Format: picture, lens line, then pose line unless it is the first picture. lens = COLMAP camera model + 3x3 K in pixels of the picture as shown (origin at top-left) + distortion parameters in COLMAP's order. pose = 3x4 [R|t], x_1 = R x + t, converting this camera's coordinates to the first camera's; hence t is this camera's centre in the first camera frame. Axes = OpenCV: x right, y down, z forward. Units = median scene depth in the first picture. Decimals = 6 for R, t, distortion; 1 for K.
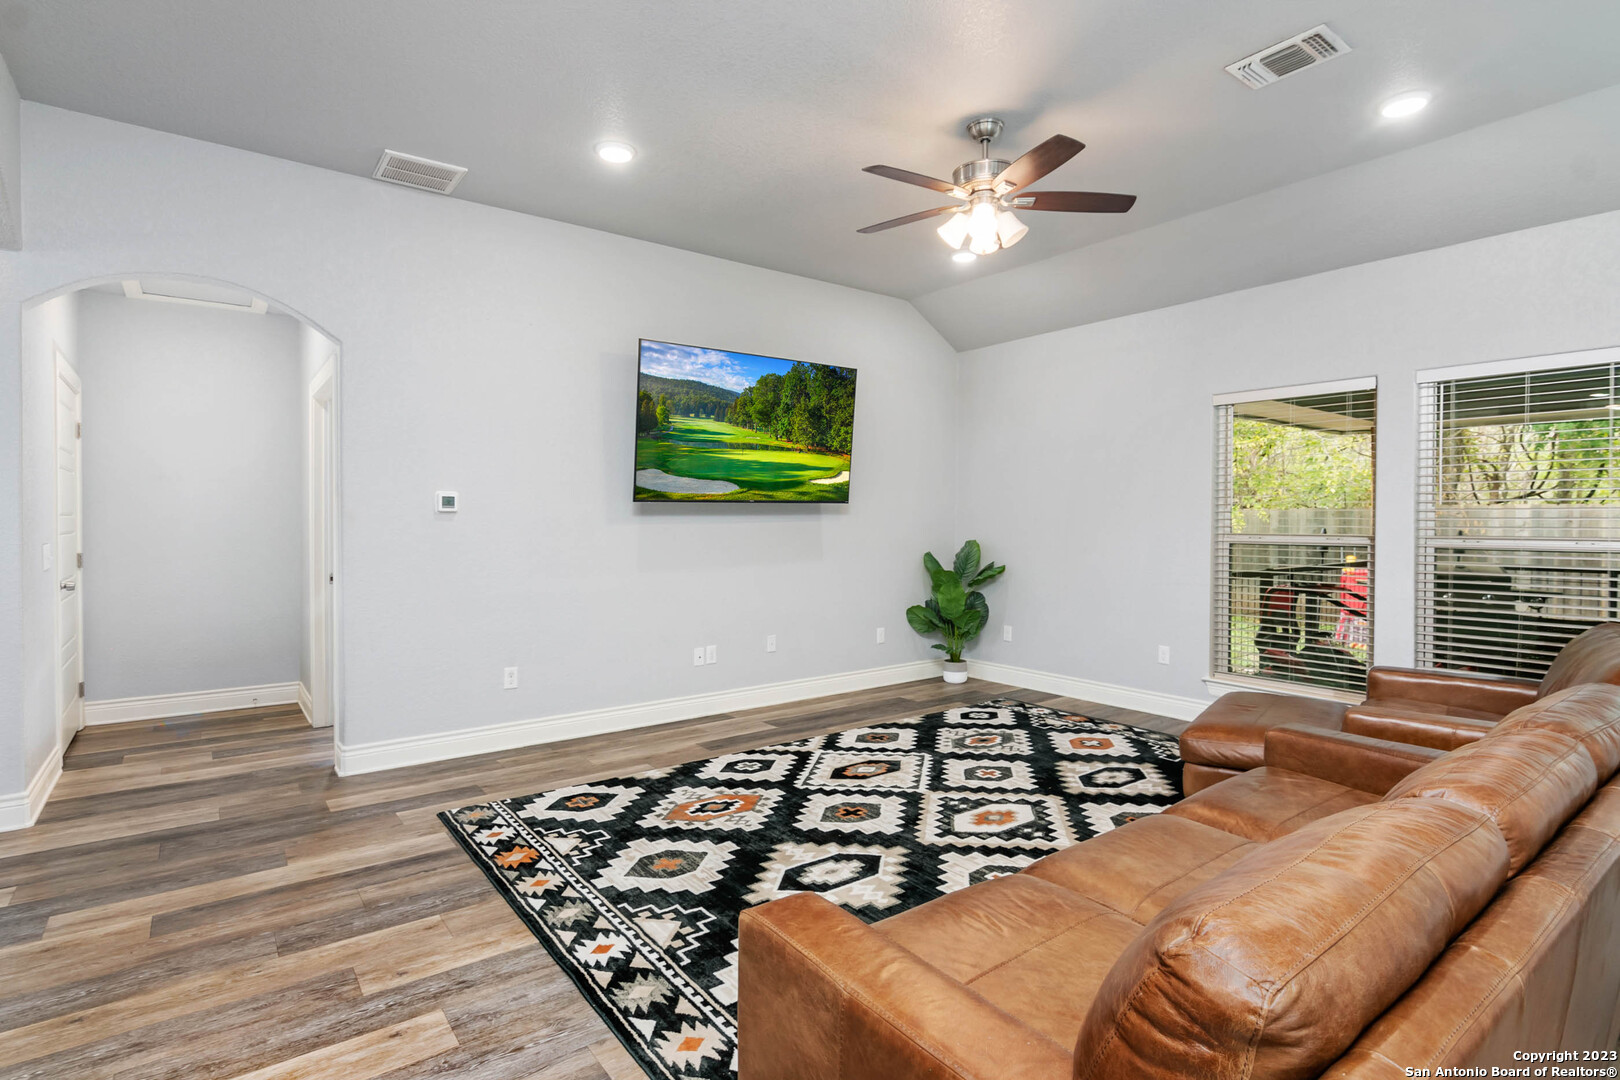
lens RADIAL K [[788.0, 0, 808.8], [0, 788.0, 526.3], [0, 0, 1]] dist [0.010318, -0.010986]
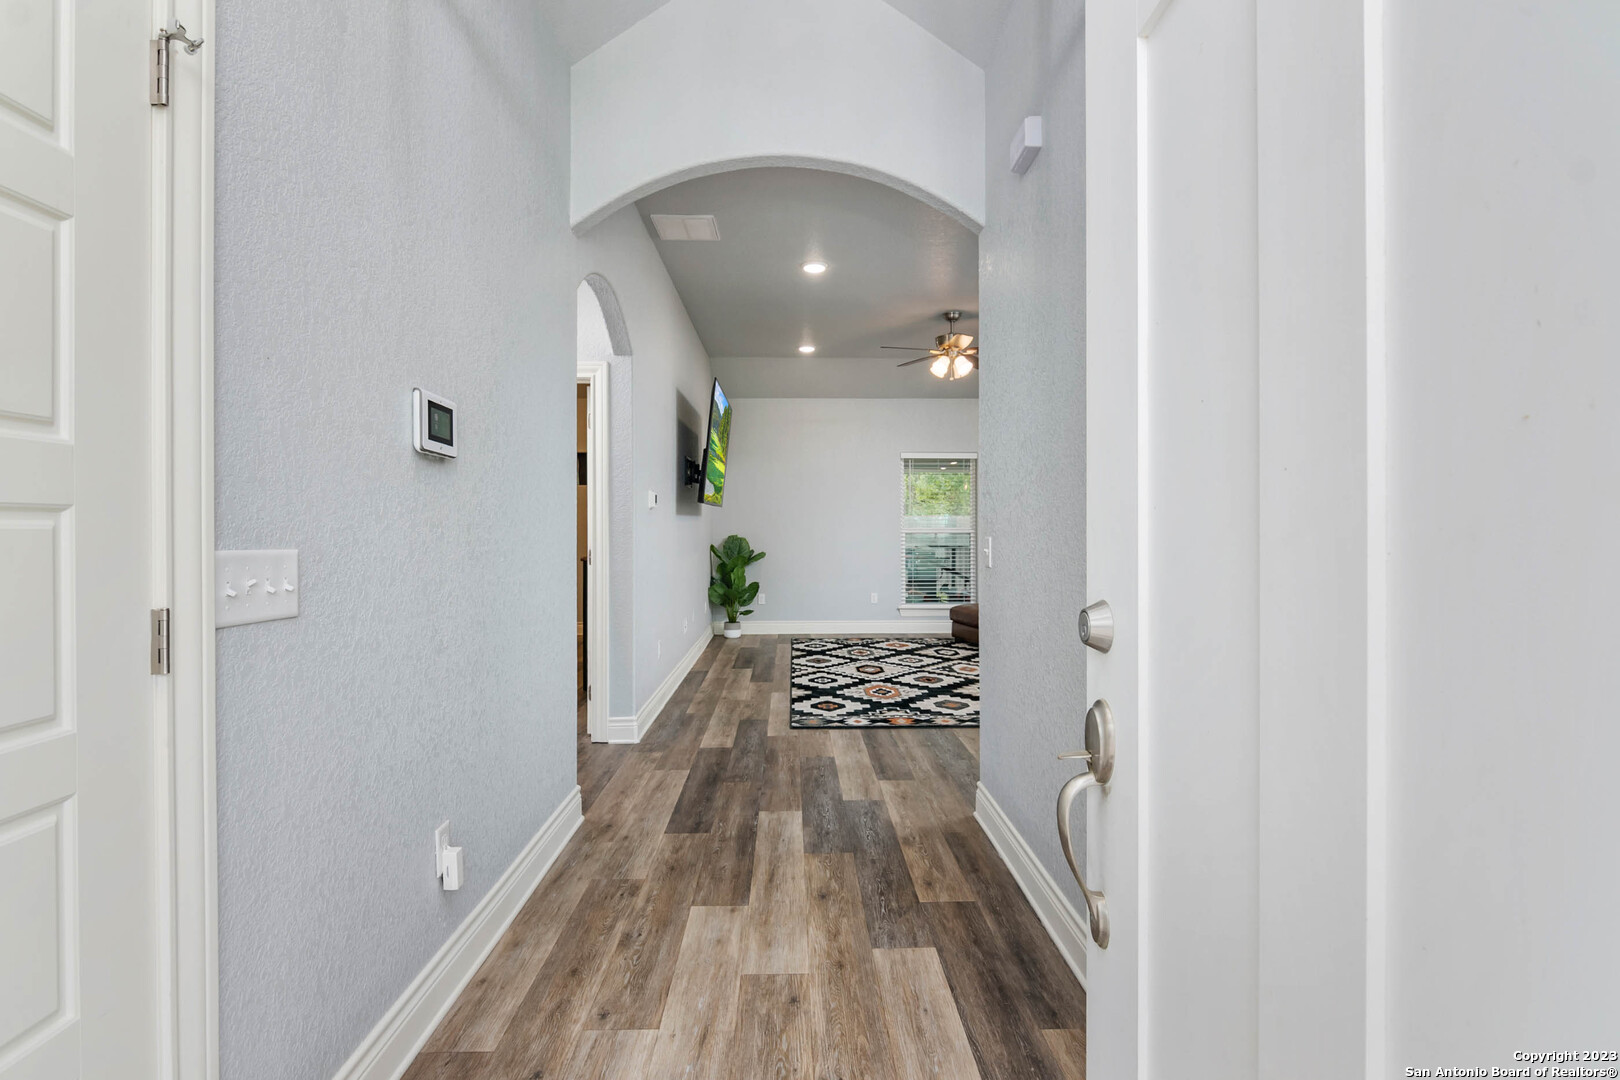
lens RADIAL K [[788.0, 0, 808.8], [0, 788.0, 526.3], [0, 0, 1]] dist [0.010318, -0.010986]
pose [[0.592741, 0.001887, 0.805391, -1.562257], [-0.005117, 0.999986, 0.001424, 0.003570], [-0.805377, -0.004965, 0.592742, 0.155499]]
